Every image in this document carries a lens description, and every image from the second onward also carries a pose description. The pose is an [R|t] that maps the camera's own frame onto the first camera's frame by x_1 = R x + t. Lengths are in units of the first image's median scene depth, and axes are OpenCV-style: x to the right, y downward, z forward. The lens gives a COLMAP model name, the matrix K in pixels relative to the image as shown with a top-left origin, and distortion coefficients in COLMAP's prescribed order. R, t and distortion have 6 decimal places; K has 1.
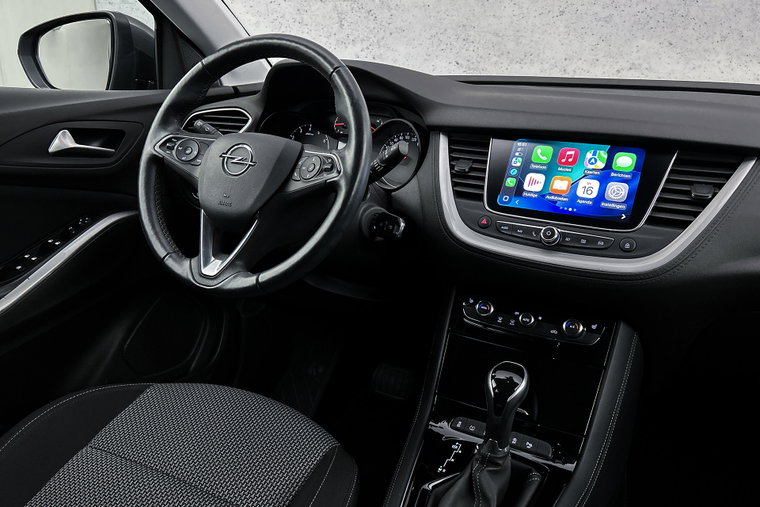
lens RADIAL K [[572.4, 0, 378.1], [0, 572.4, 253.1], [0, 0, 1]] dist [0.056154, -0.068209]
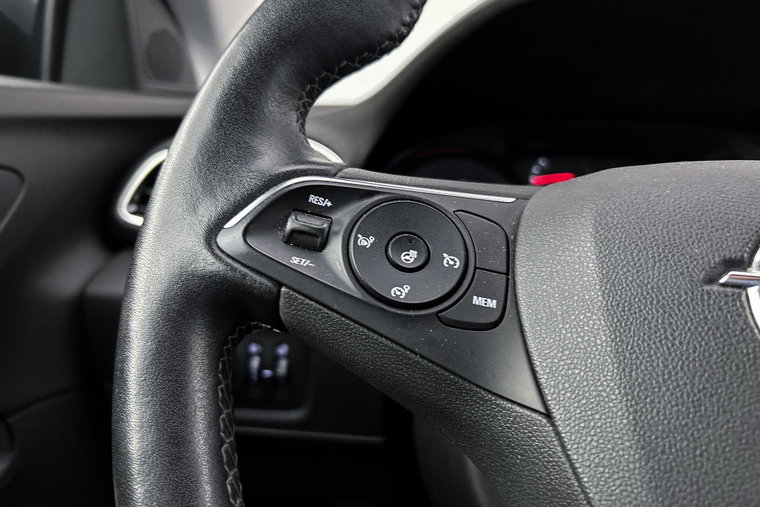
lens RADIAL K [[572.4, 0, 378.9], [0, 572.4, 276.6], [0, 0, 1]] dist [0.056154, -0.068209]
pose [[0.950869, -0.028740, 0.308258, -0.422920], [0.070234, 0.989747, -0.124369, -0.153714], [-0.301523, 0.139908, 0.943138, 0.865717]]
